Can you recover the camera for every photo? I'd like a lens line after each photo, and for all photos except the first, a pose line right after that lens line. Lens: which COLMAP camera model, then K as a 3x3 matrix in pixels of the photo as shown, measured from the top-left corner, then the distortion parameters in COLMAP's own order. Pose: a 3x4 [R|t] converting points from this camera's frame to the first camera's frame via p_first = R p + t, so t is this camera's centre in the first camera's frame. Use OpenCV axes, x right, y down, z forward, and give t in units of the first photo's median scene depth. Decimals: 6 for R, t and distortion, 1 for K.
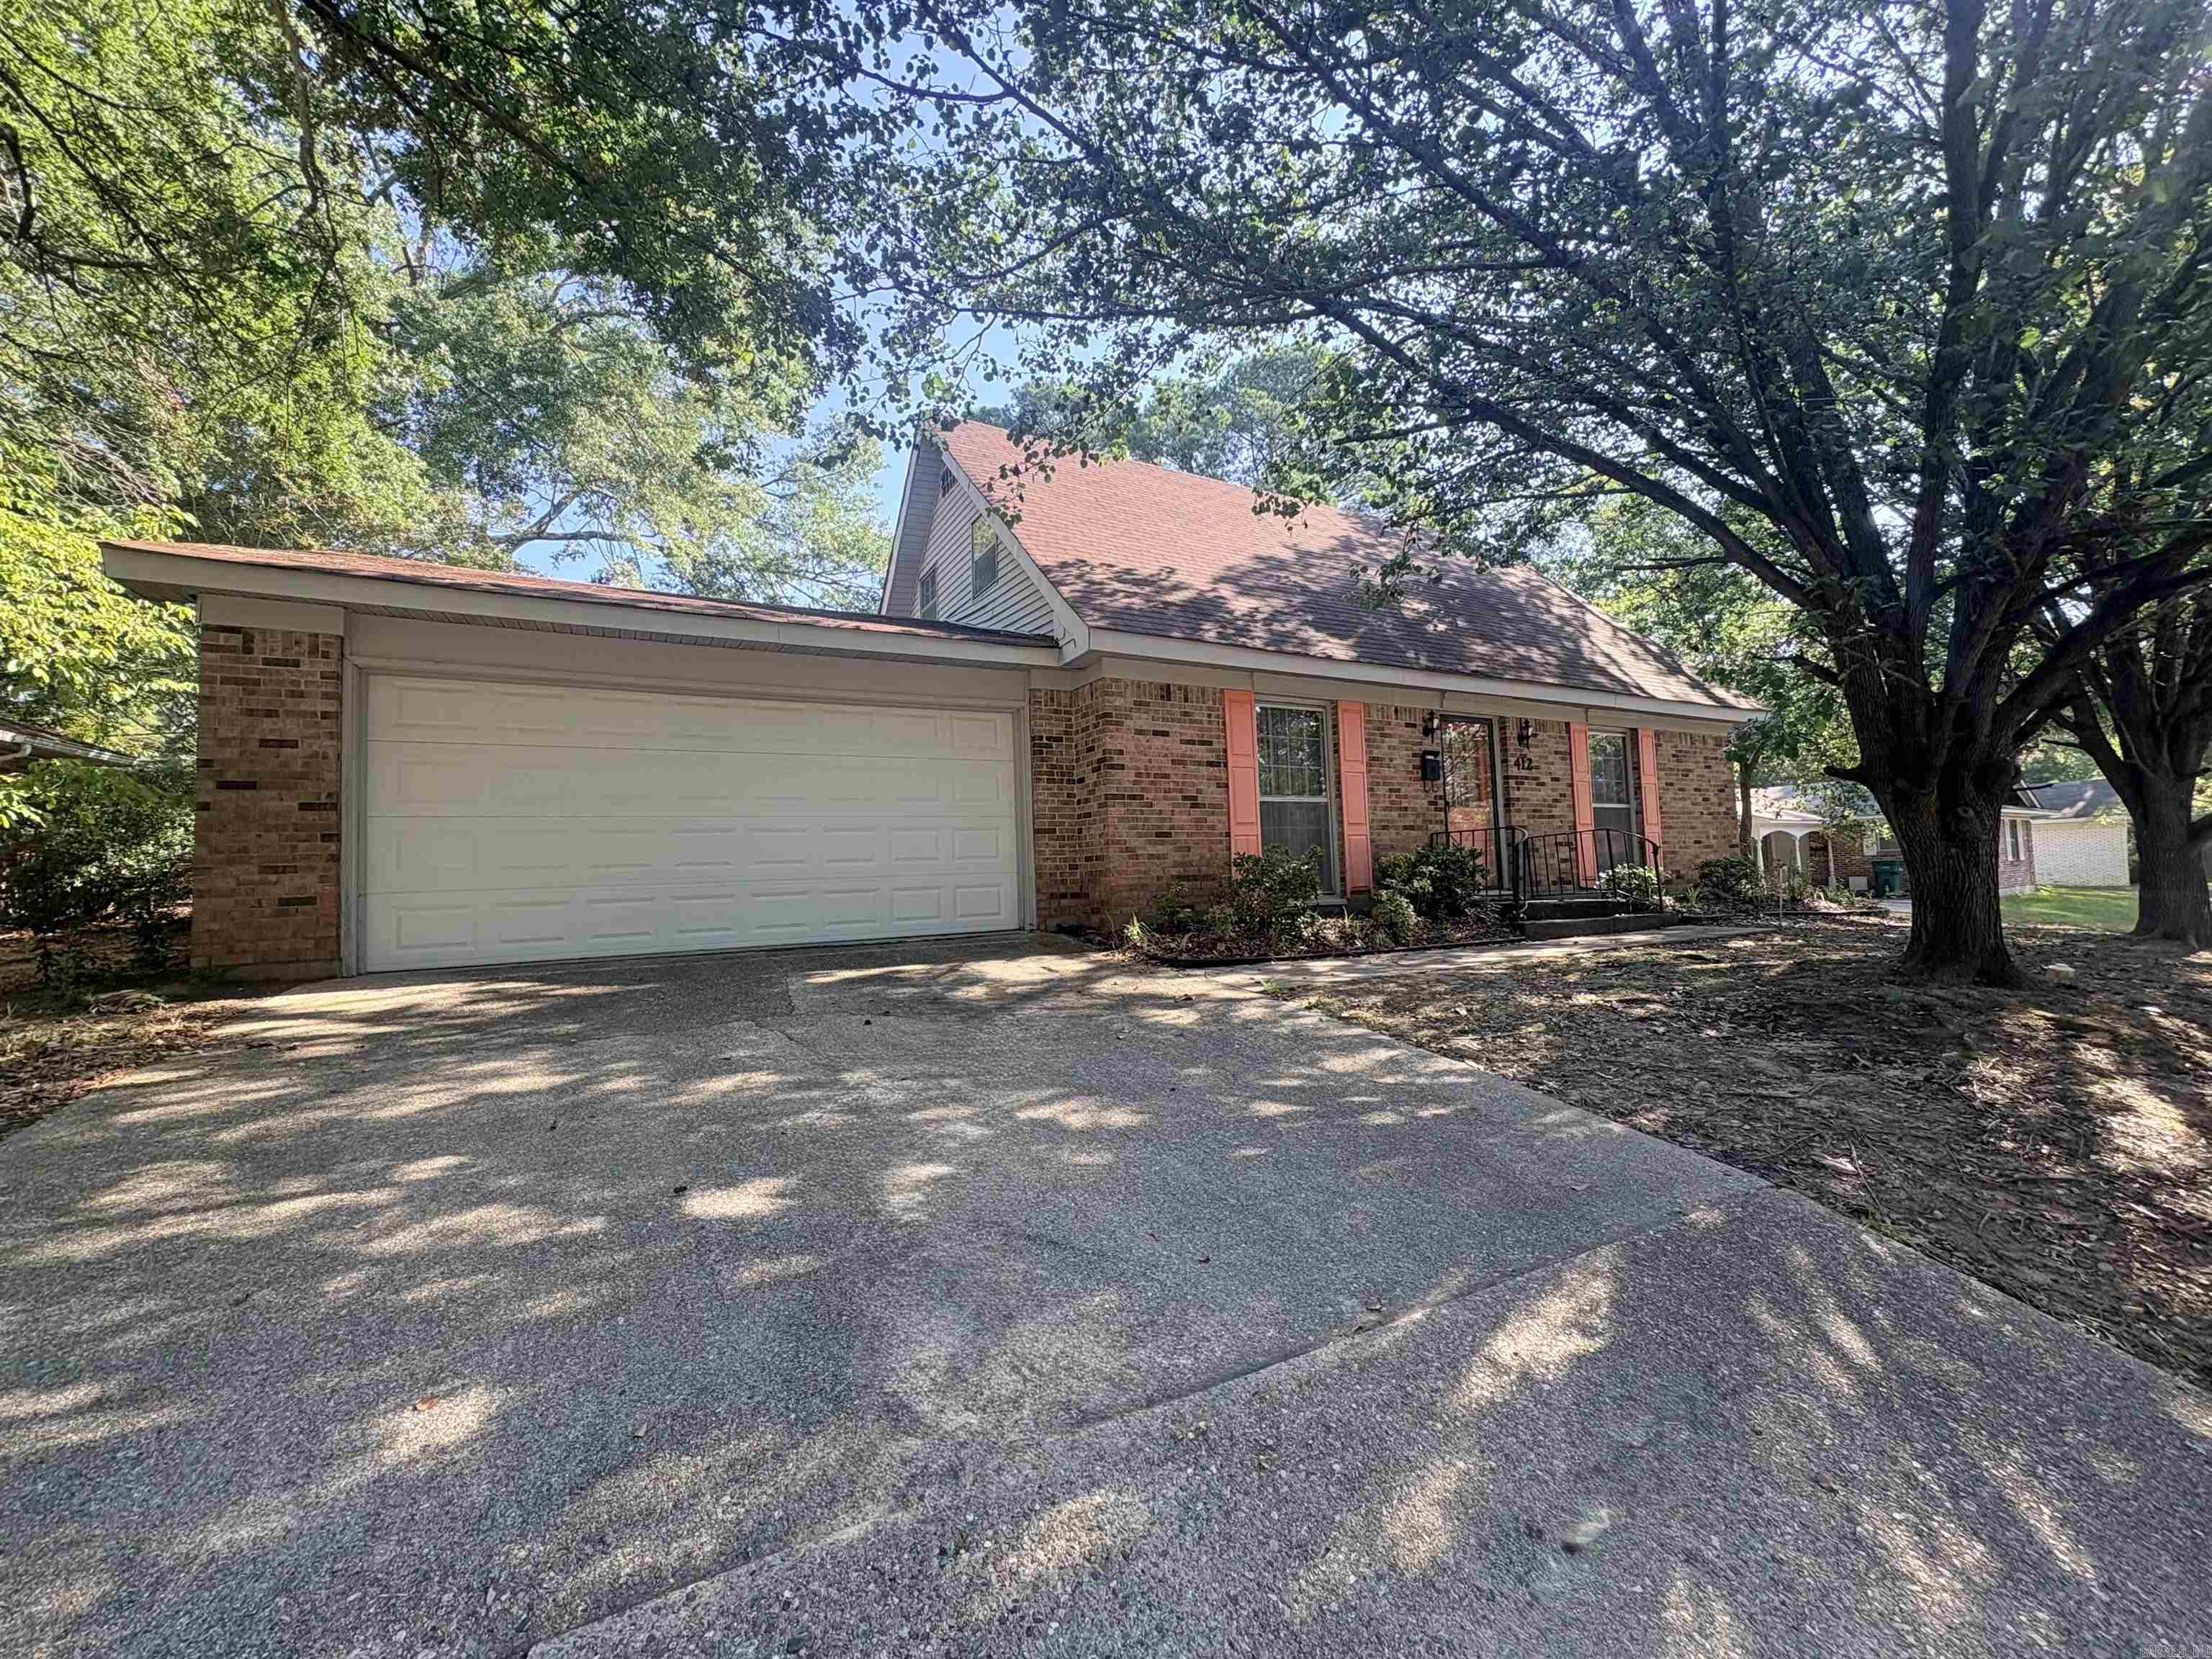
lens RADIAL K [[871.9, 0, 1106.0], [0, 871.9, 829.5], [0, 0, 1]] dist [0.001260, 0.000124]
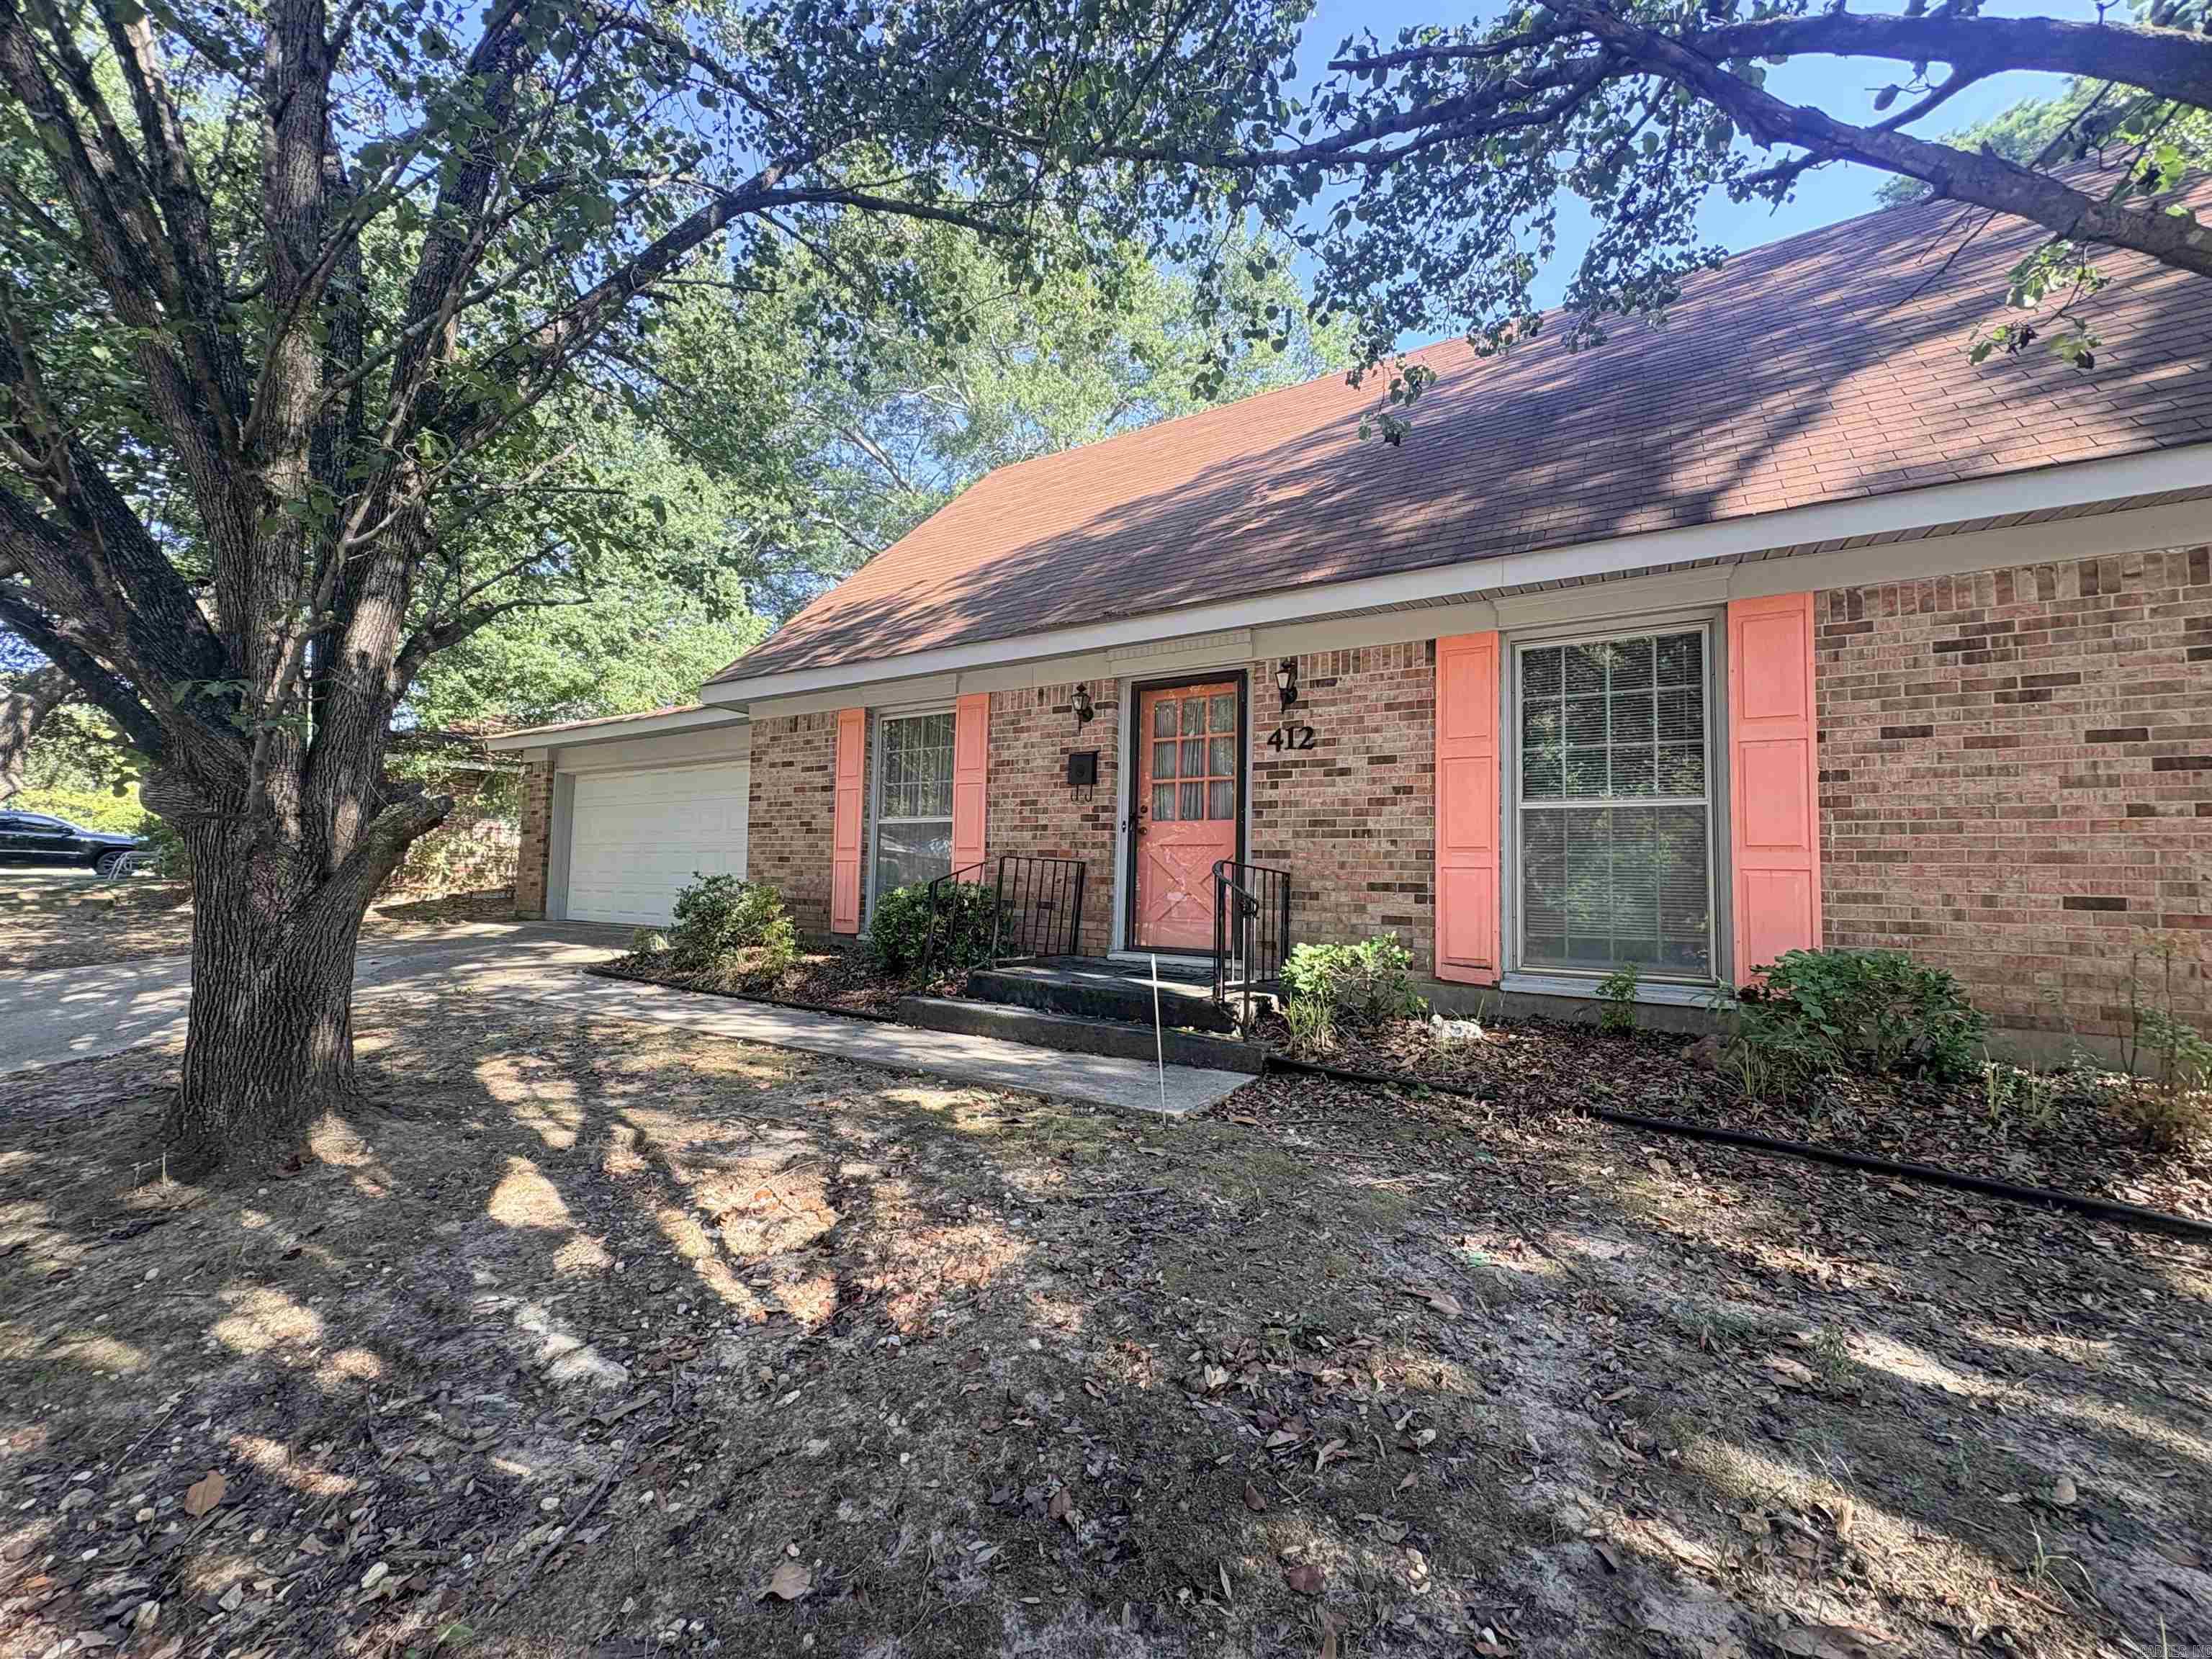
lens RADIAL K [[871.9, 0, 1106.0], [0, 871.9, 829.5], [0, 0, 1]] dist [0.001260, 0.000124]
pose [[0.484057, -0.009060, -0.874989, 1.146767], [0.008153, 0.999950, -0.005843, -0.020318], [0.874998, -0.004306, 0.484107, 0.799501]]
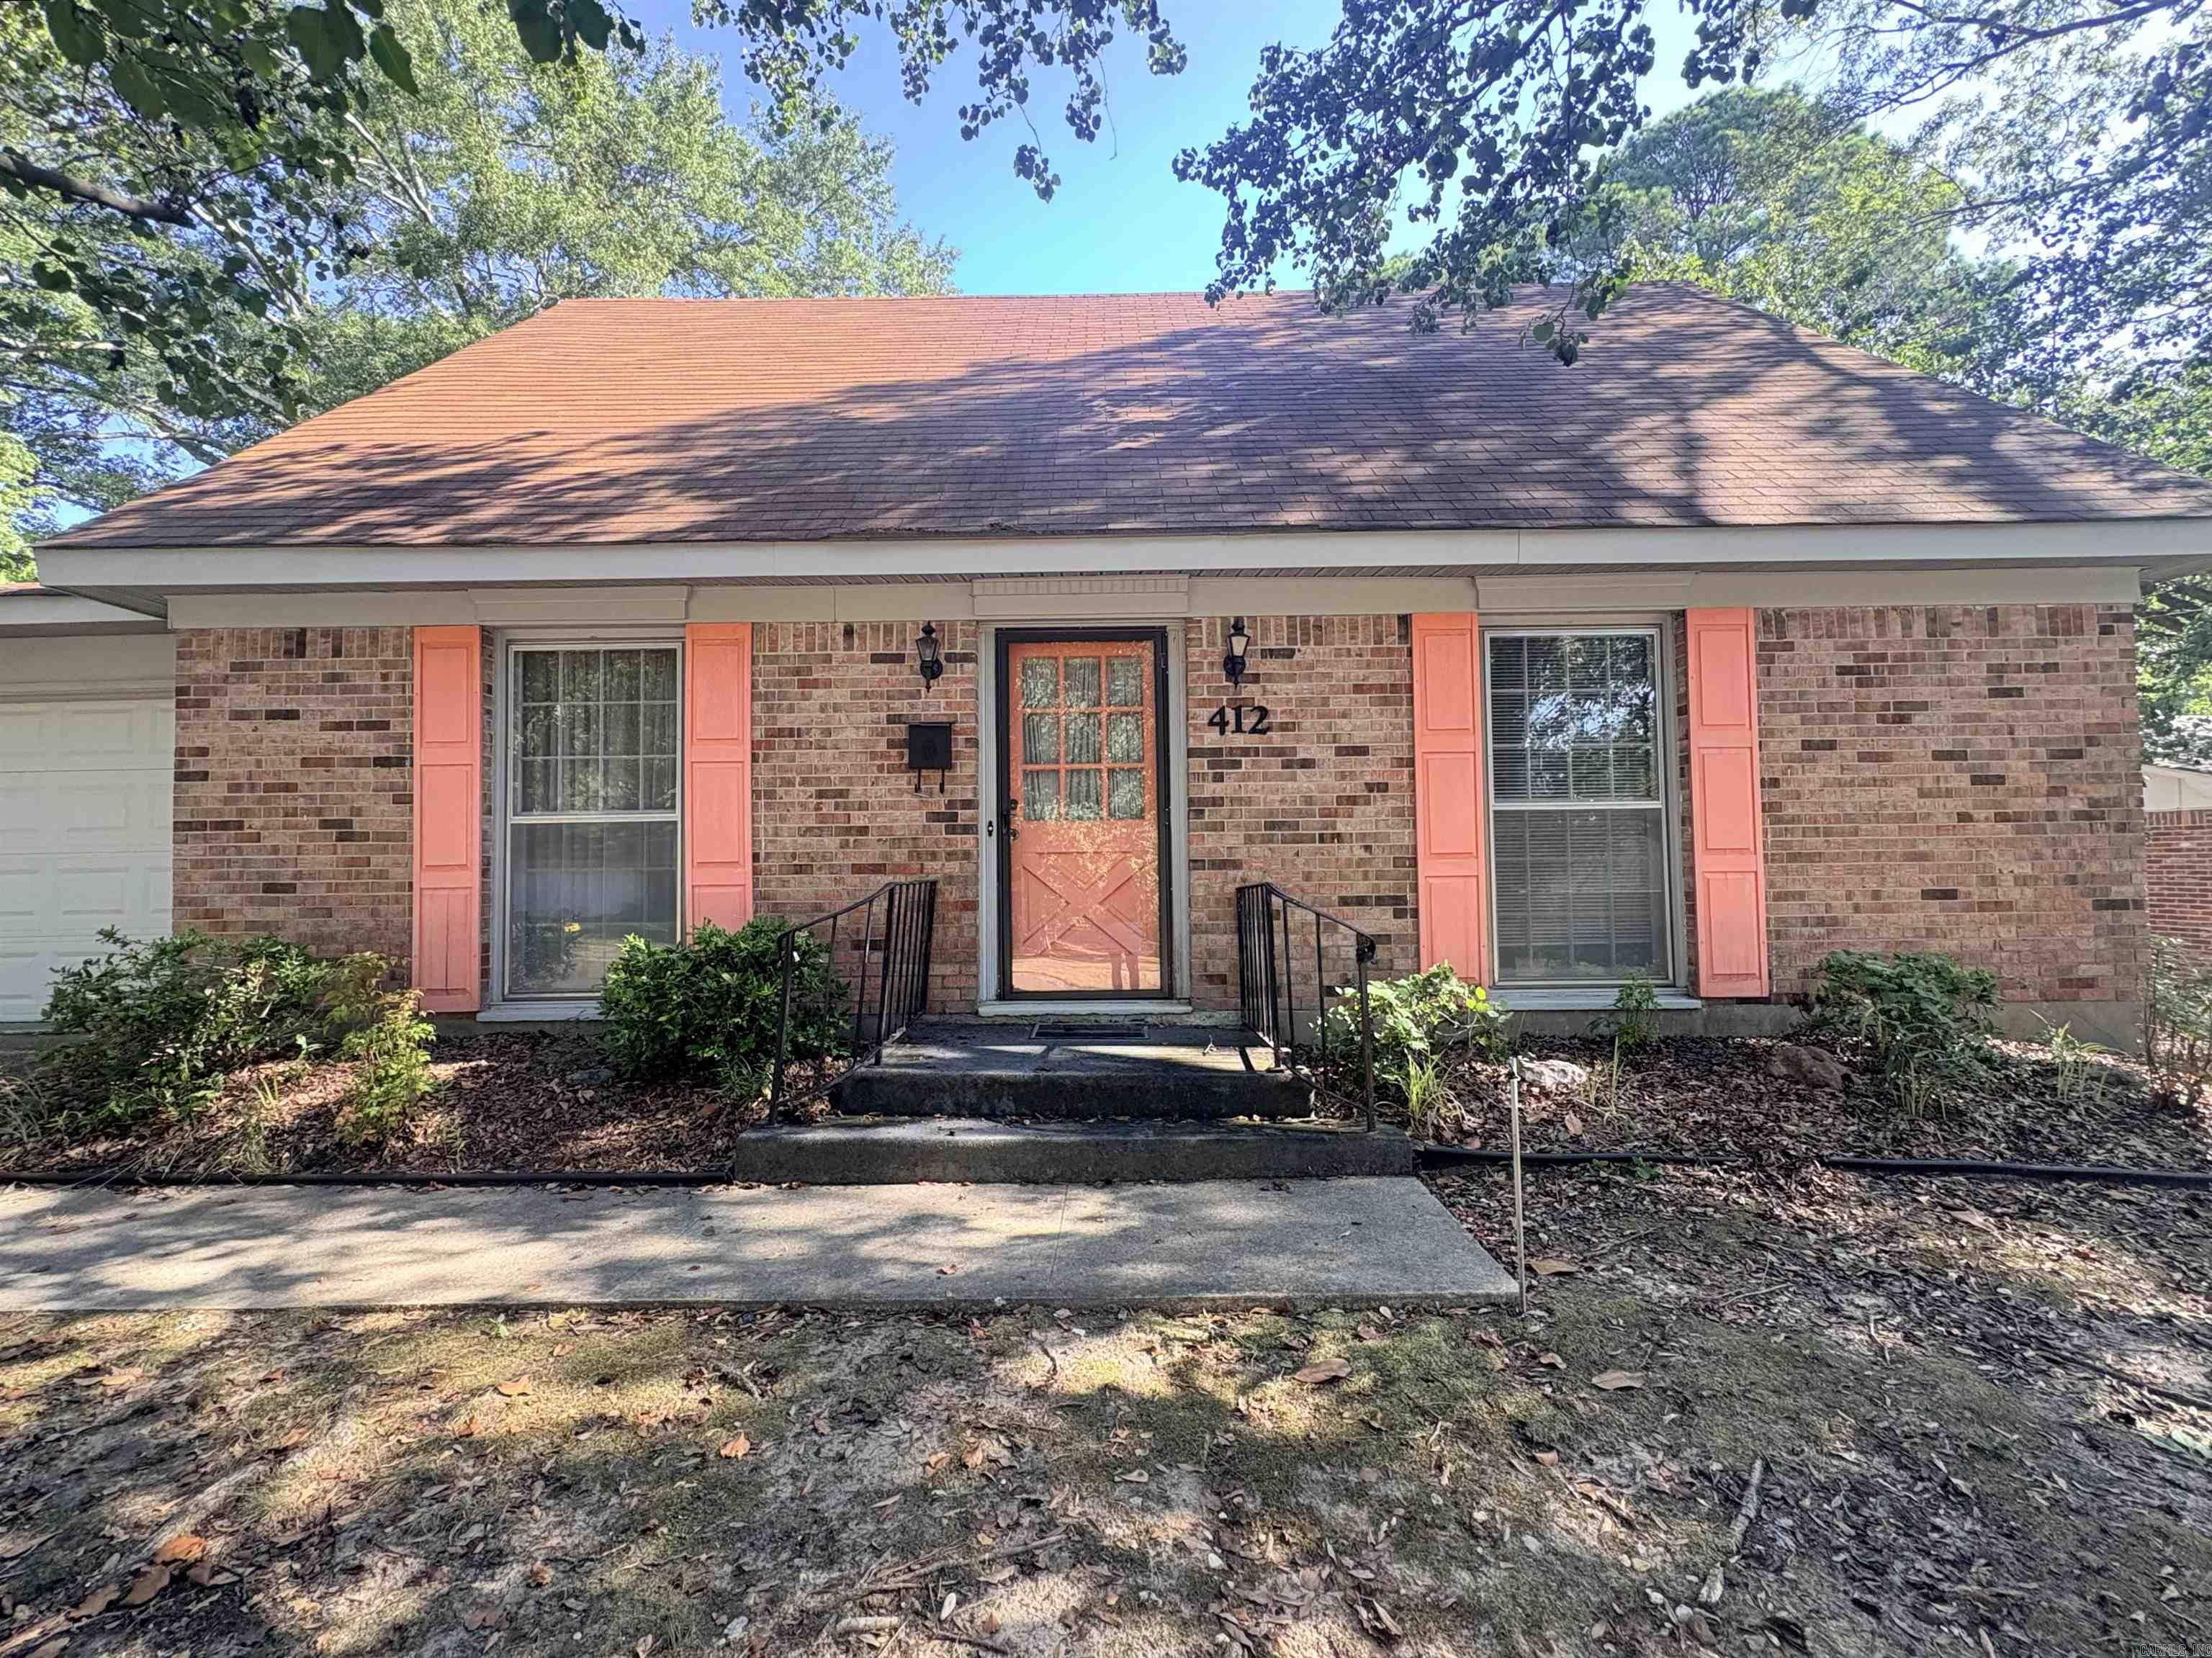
lens RADIAL K [[903.2, 0, 1106.0], [0, 903.2, 829.0], [0, 0, 1]] dist [-0.000043, 0.000300]
pose [[0.871172, 0.003713, -0.490964, 0.818001], [0.011072, 0.999569, 0.027205, -0.042619], [0.490853, -0.029136, 0.870755, 0.718801]]
